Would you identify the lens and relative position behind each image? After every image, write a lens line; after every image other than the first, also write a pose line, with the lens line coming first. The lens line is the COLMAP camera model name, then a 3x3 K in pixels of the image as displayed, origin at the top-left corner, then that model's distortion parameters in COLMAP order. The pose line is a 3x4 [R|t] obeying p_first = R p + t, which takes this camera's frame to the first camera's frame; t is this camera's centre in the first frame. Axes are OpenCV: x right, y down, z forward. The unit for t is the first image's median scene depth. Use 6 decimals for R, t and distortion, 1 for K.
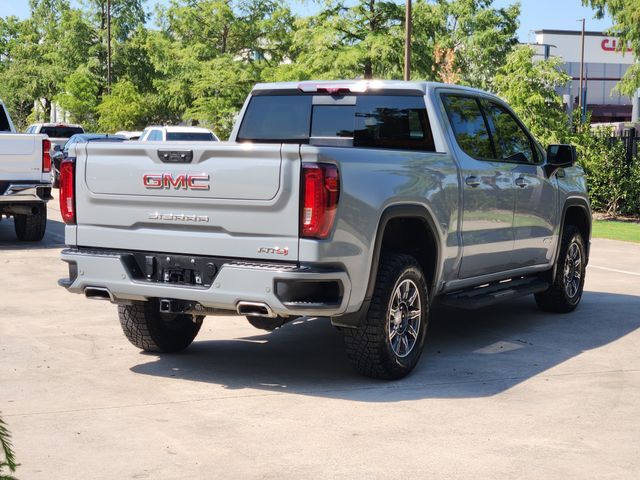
lens RADIAL K [[1230.5, 0, 320.0], [0, 1230.5, 240.0], [0, 0, 1]] dist [-0.595136, 4.927567]
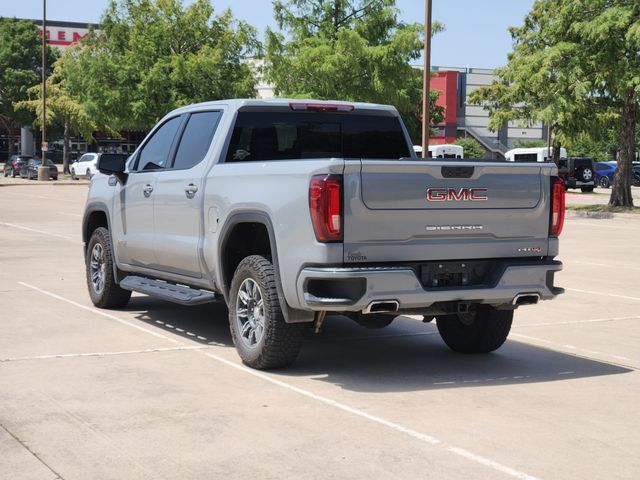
lens RADIAL K [[1230.5, 0, 320.0], [0, 1230.5, 240.0], [0, 0, 1]] dist [-0.595136, 4.927567]
pose [[0.593530, -0.064010, 0.802262, -1.059926], [0.067052, 0.997299, 0.029965, -0.047662], [-0.802014, 0.036008, 0.596219, 0.429999]]
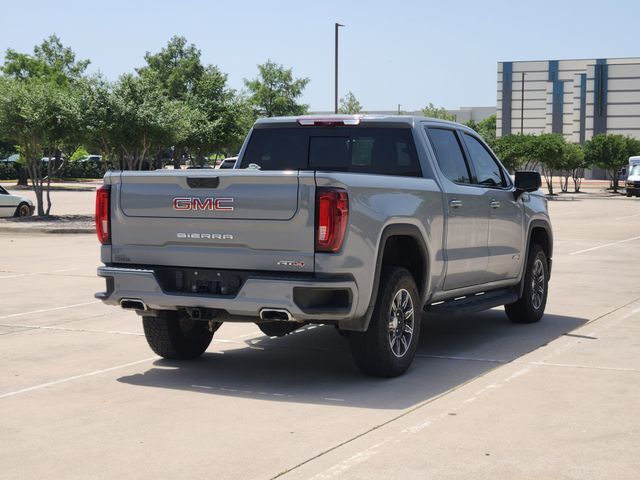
lens RADIAL K [[1230.5, 0, 320.0], [0, 1230.5, 240.0], [0, 0, 1]] dist [-0.595136, 4.927567]
pose [[0.998826, -0.012087, 0.046920, -0.061858], [0.013306, 0.999580, -0.025758, 0.015574], [-0.046588, 0.026352, 0.998567, -0.144376]]
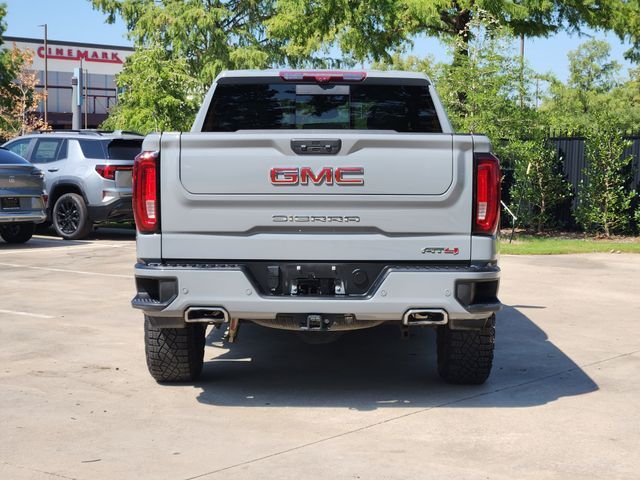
lens RADIAL K [[1230.5, 0, 320.0], [0, 1230.5, 240.0], [0, 0, 1]] dist [-0.595136, 4.927567]
pose [[0.888443, -0.043711, 0.456902, -0.500388], [0.046908, 0.998890, 0.004351, -0.006894], [-0.456584, 0.017567, 0.889507, 0.226658]]
